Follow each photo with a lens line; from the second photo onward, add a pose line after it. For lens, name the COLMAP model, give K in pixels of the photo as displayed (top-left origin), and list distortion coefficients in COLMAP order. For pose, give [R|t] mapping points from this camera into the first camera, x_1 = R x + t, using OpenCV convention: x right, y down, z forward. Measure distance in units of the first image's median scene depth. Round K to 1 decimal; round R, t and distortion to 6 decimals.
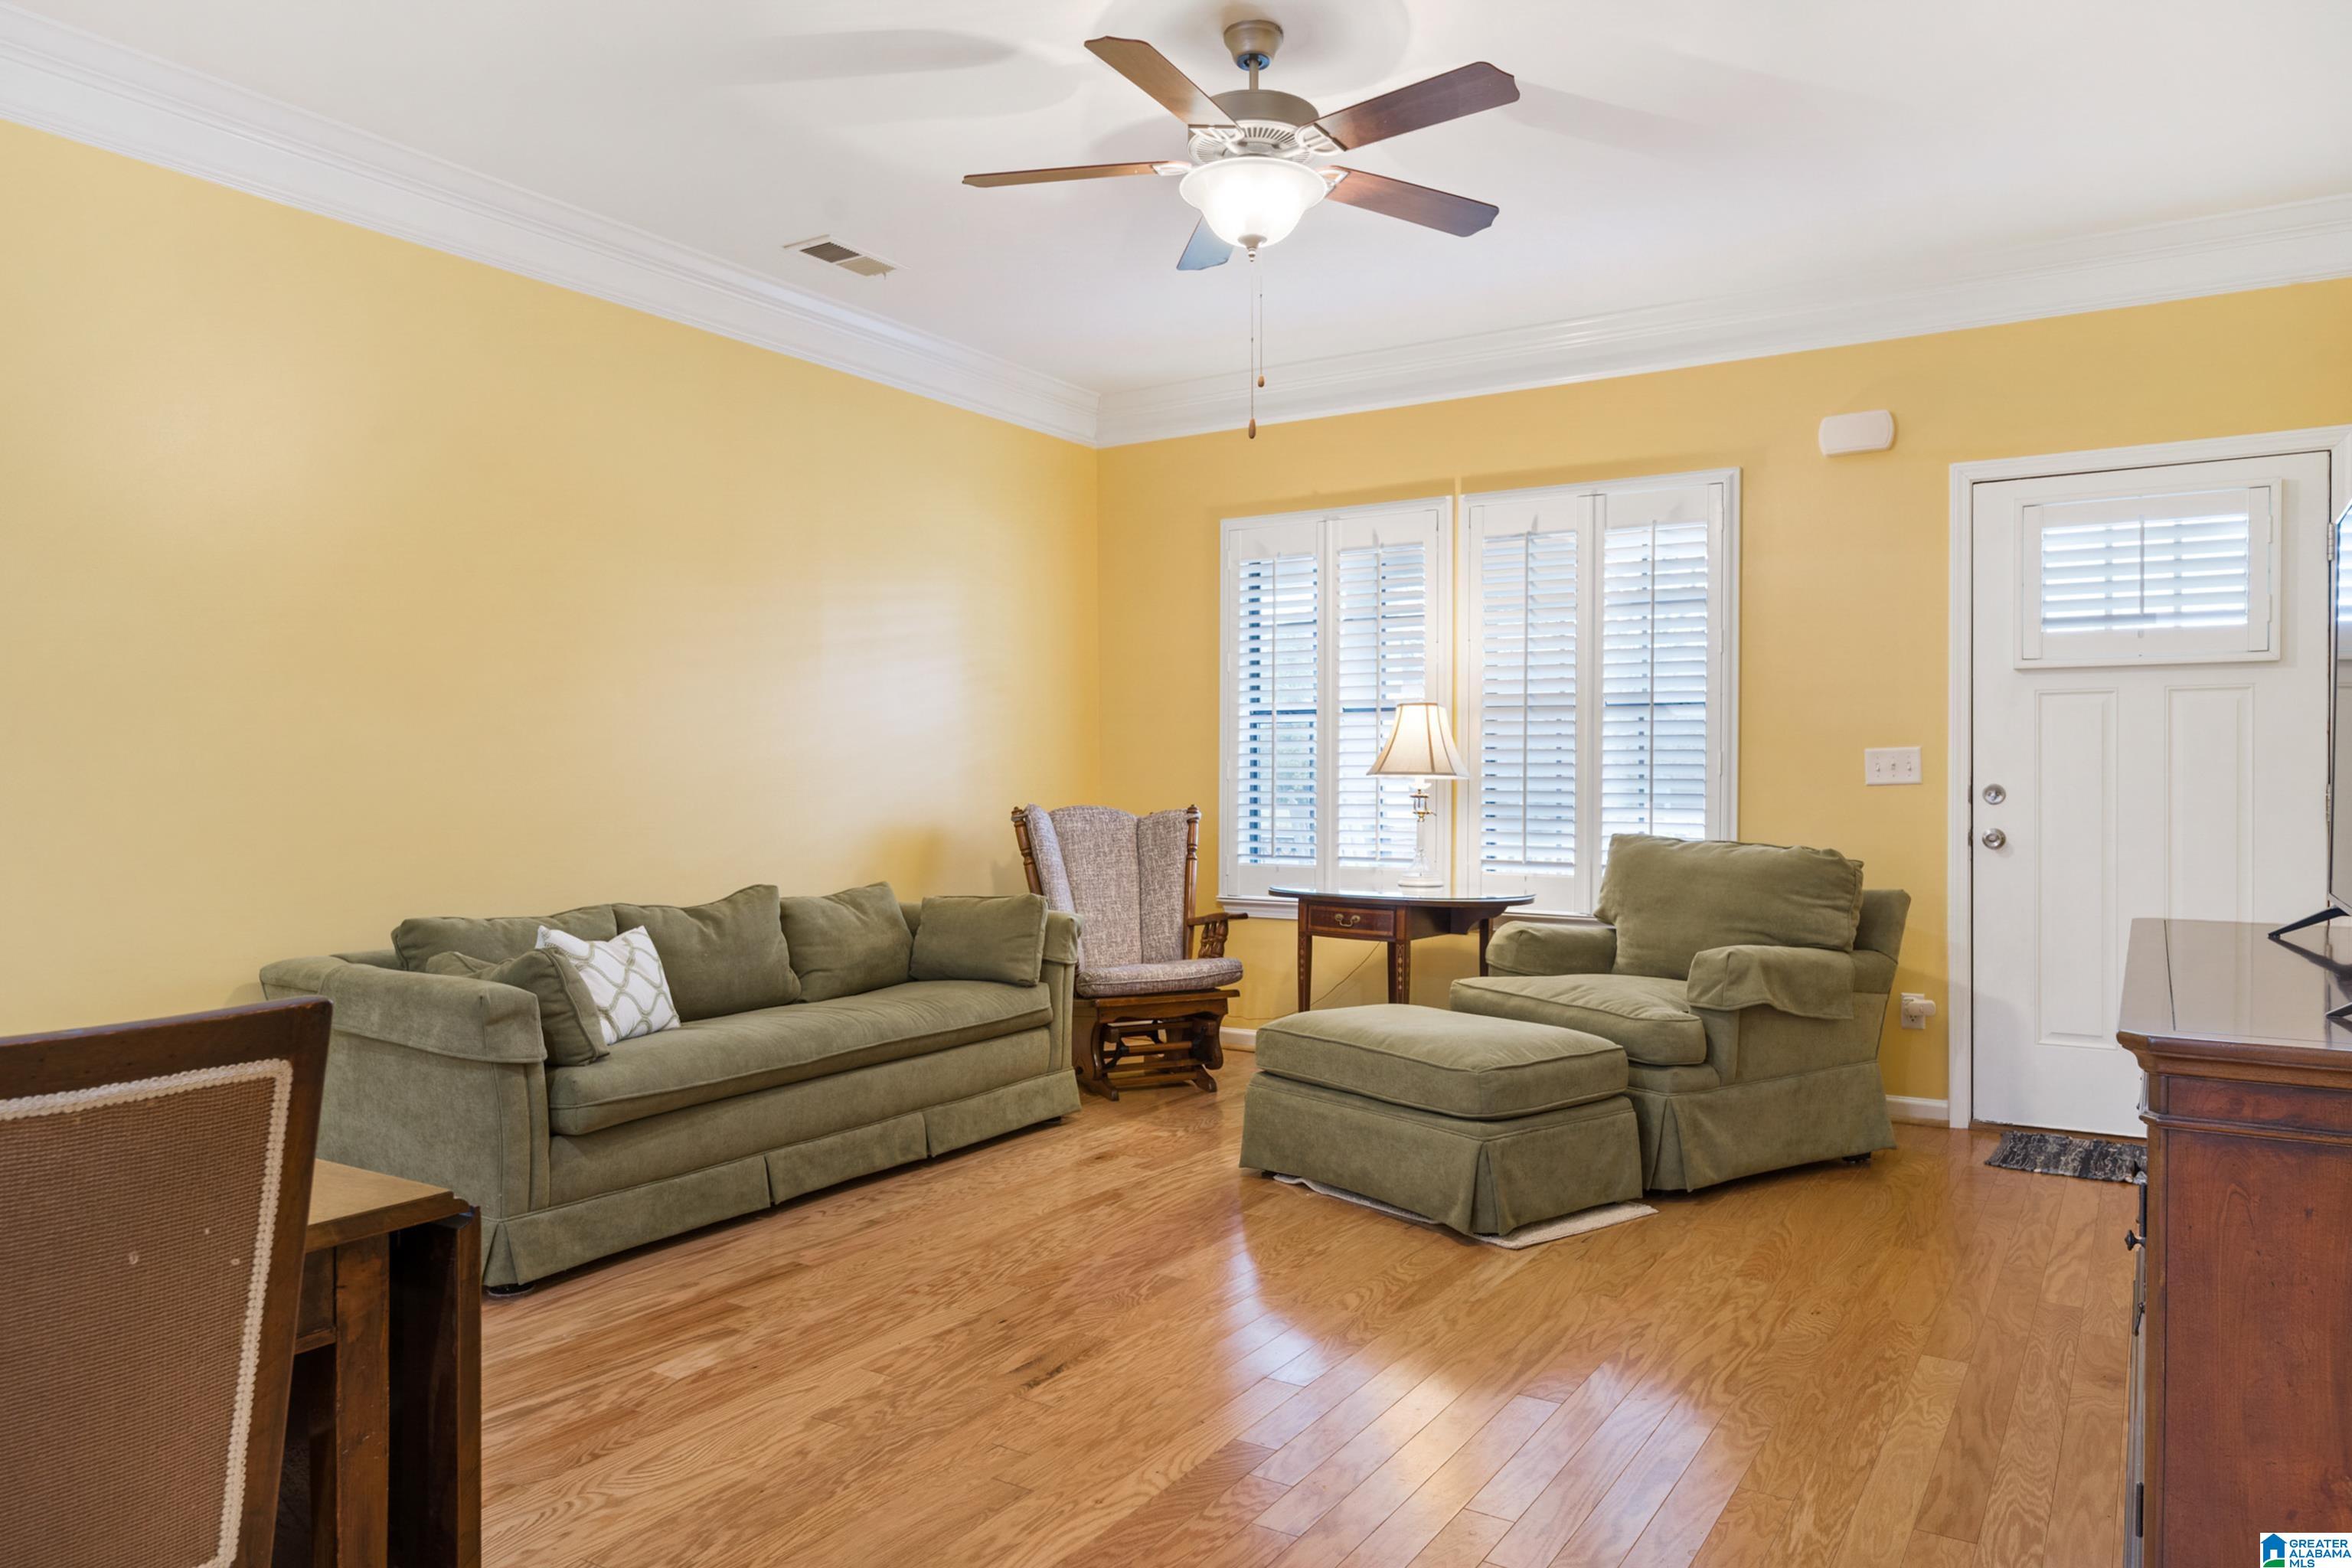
lens RADIAL K [[1518.1, 0, 1181.0], [0, 1518.1, 792.9], [0, 0, 1]] dist [-0.003587, 0.002450]
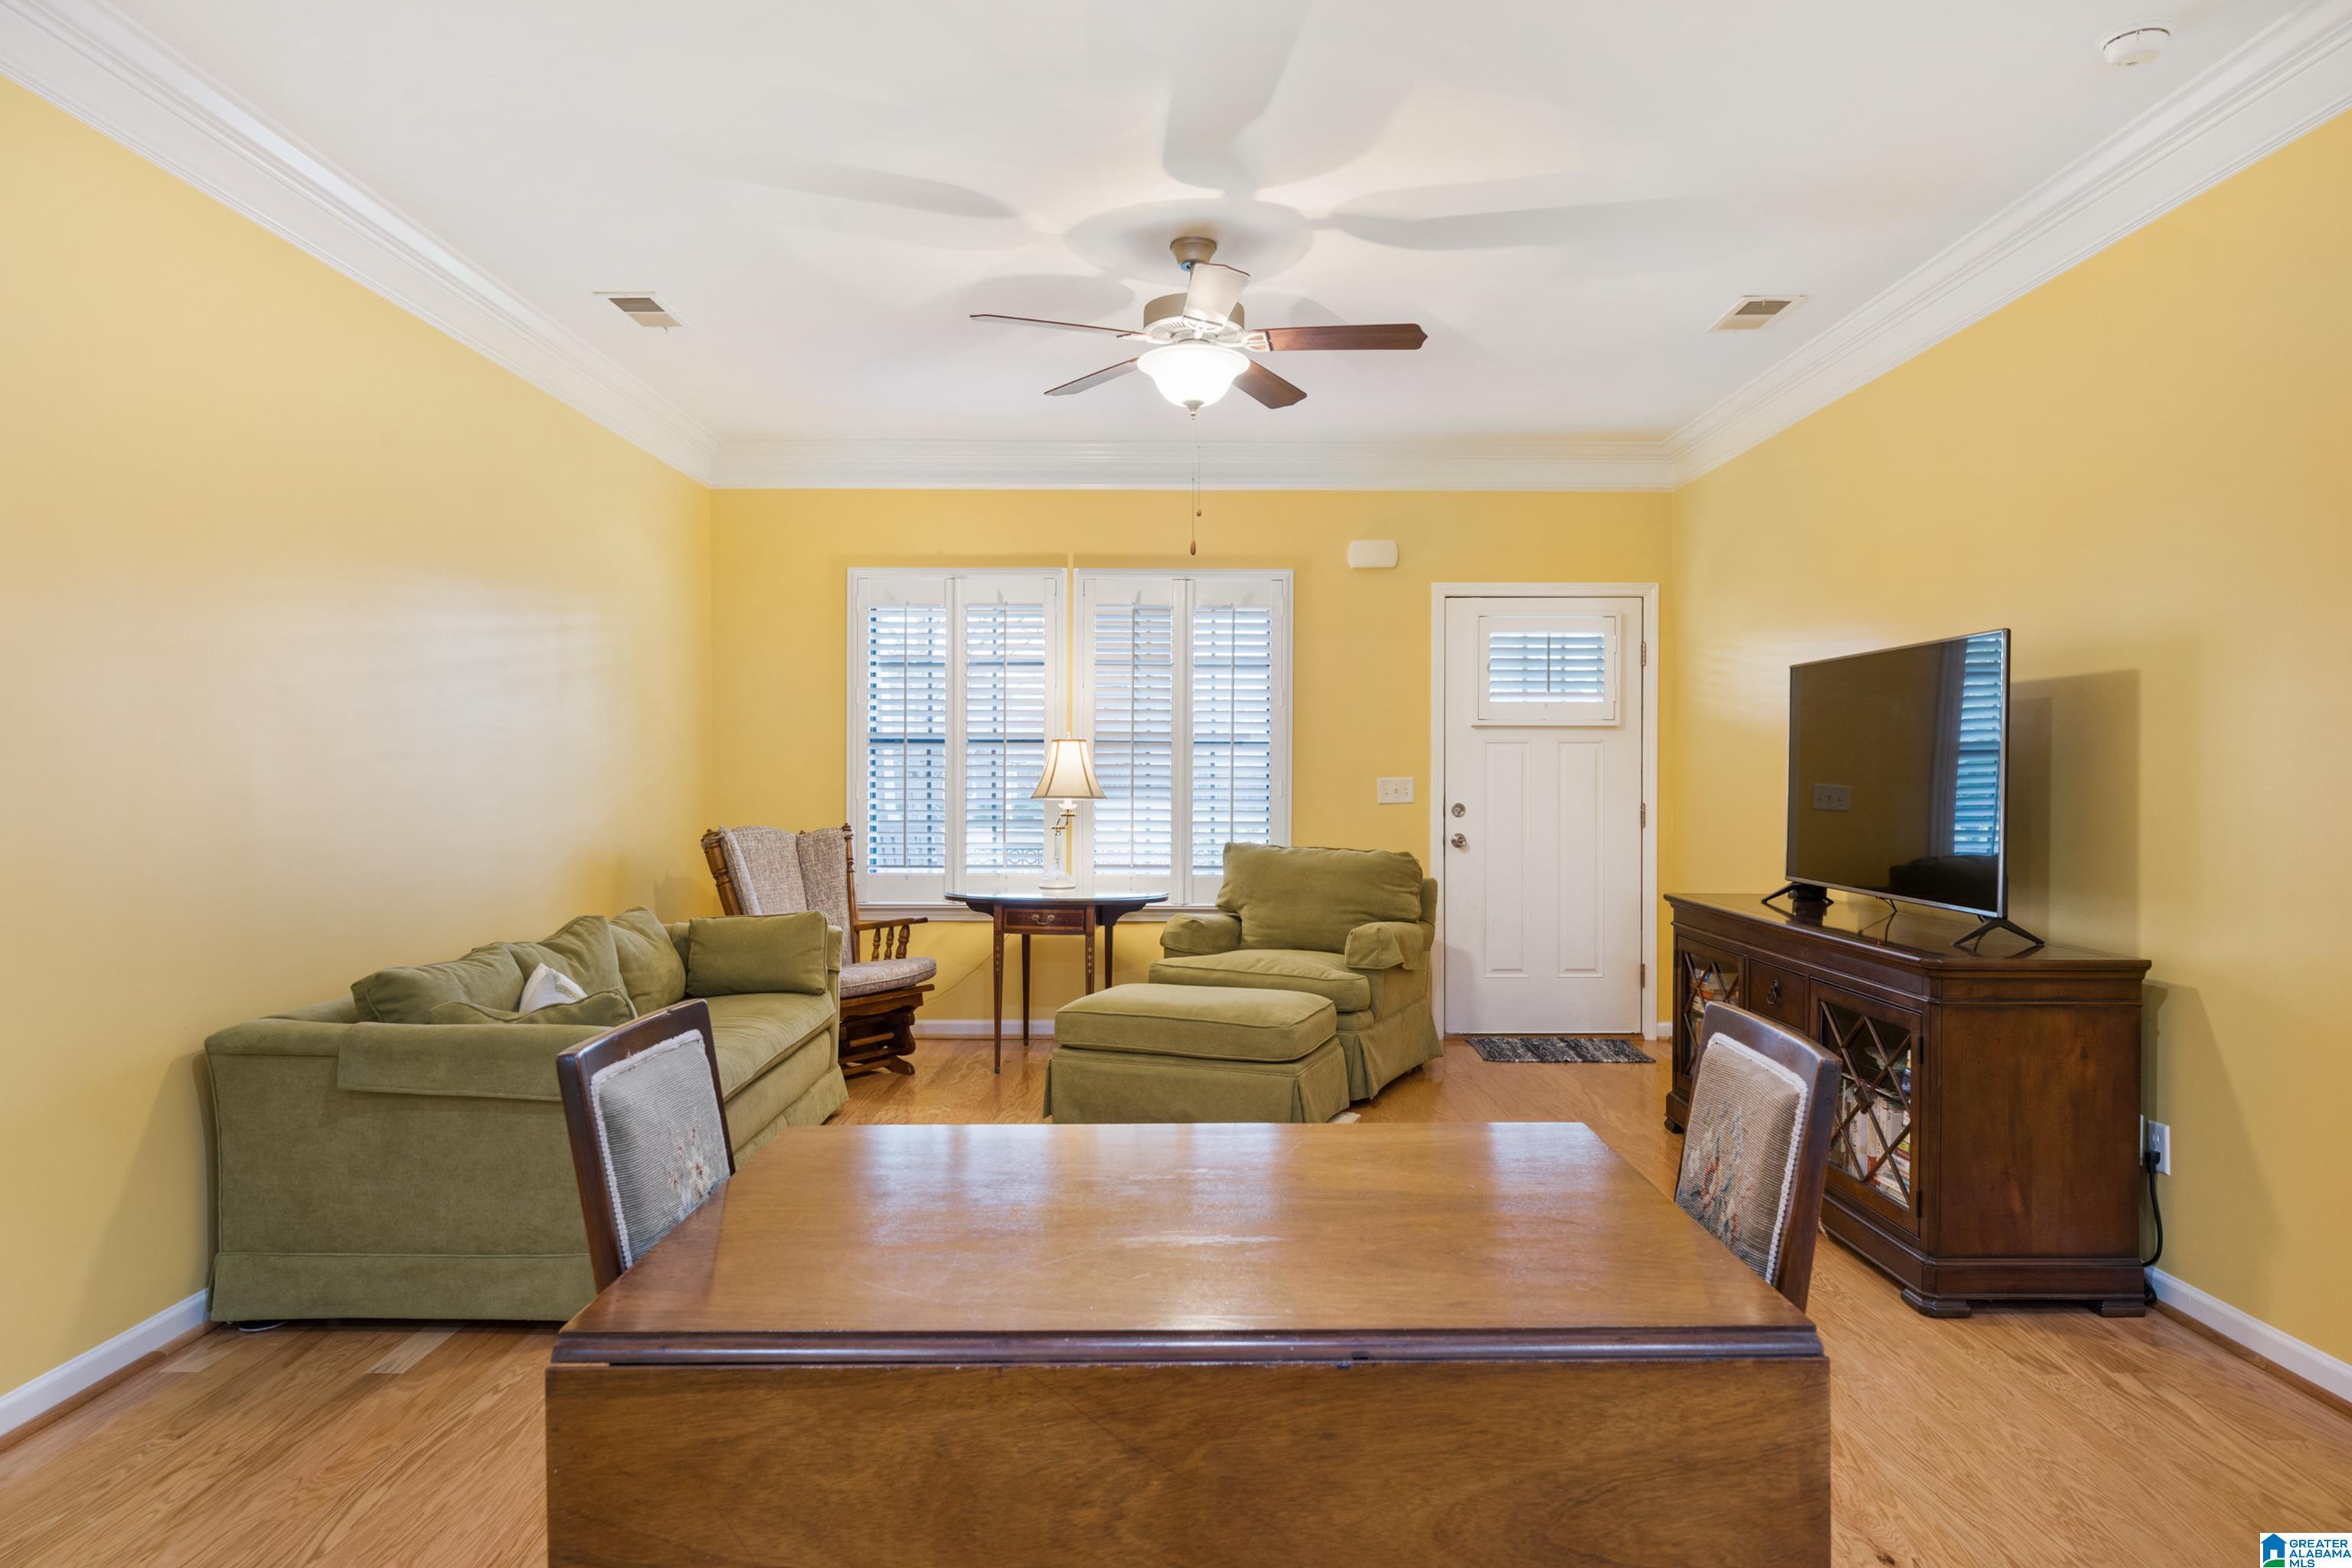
lens RADIAL K [[1409.6, 0, 1169.0], [0, 1409.6, 776.0], [0, 0, 1]] dist [0.000395, -0.000747]
pose [[0.852029, 0.000478, 0.523494, -0.404763], [0.003042, 0.999978, -0.005864, -0.024461], [-0.523485, 0.006589, 0.852009, -0.014342]]
